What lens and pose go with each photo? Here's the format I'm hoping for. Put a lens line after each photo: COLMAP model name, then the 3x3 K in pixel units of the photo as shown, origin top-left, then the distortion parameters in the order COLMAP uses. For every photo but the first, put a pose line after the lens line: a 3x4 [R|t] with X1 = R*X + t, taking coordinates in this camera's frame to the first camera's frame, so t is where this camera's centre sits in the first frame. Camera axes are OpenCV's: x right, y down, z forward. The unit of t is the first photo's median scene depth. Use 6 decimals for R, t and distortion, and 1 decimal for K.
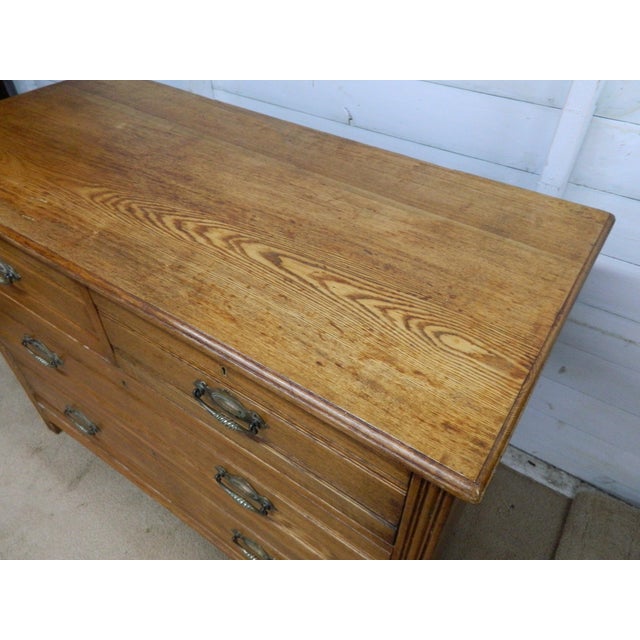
lens RADIAL K [[494.7, 0, 325.7], [0, 494.7, 317.8], [0, 0, 1]] dist [0.042156, -0.020678]
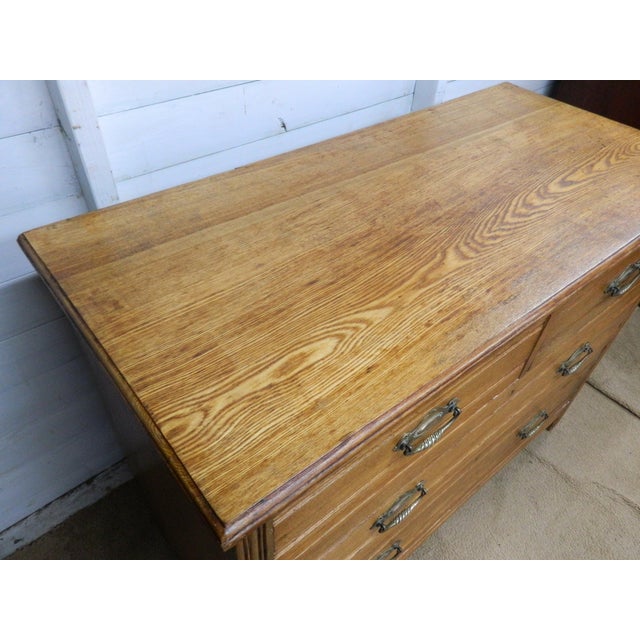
lens RADIAL K [[494.7, 0, 318.6], [0, 494.7, 320.1], [0, 0, 1]] dist [0.042156, -0.020678]
pose [[0.290947, -0.662646, 0.690109, -1.317693], [0.624219, 0.678114, 0.387959, -0.725270], [-0.725052, 0.317903, 0.610932, 0.704916]]
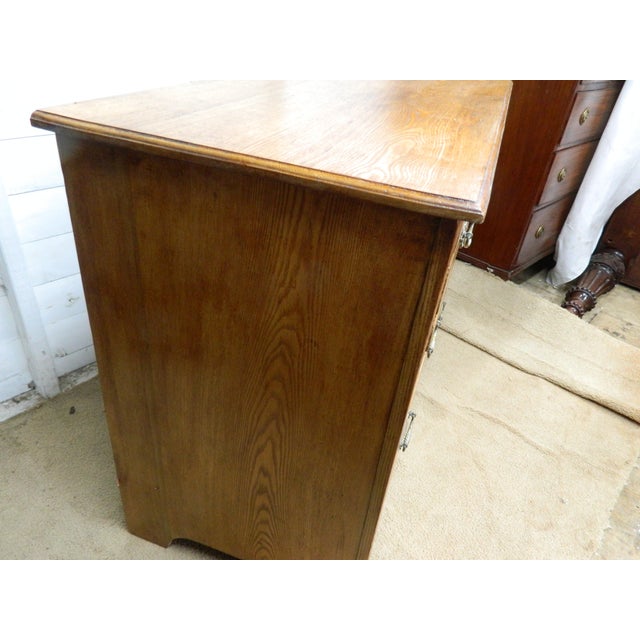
lens RADIAL K [[494.7, 0, 319.6], [0, 494.7, 317.8], [0, 0, 1]] dist [0.042156, -0.020678]
pose [[-0.244507, -0.562753, 0.789636, -1.673922], [0.586295, 0.562825, 0.582654, -0.836086], [-0.772317, 0.605423, 0.192325, 1.330781]]
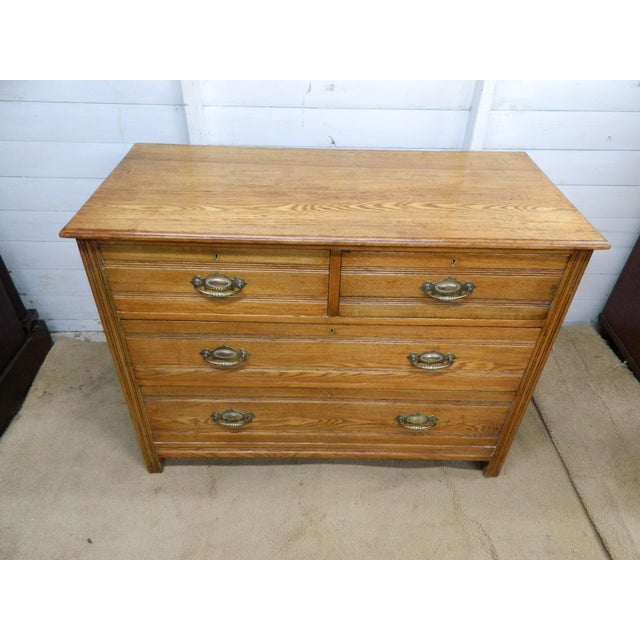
lens RADIAL K [[494.7, 0, 319.8], [0, 494.7, 319.9], [0, 0, 1]] dist [0.042156, -0.020678]
pose [[0.828017, -0.339181, 0.446480, -1.234395], [0.373649, 0.927497, 0.011652, 0.081178], [-0.418061, 0.157179, 0.894718, -0.327440]]
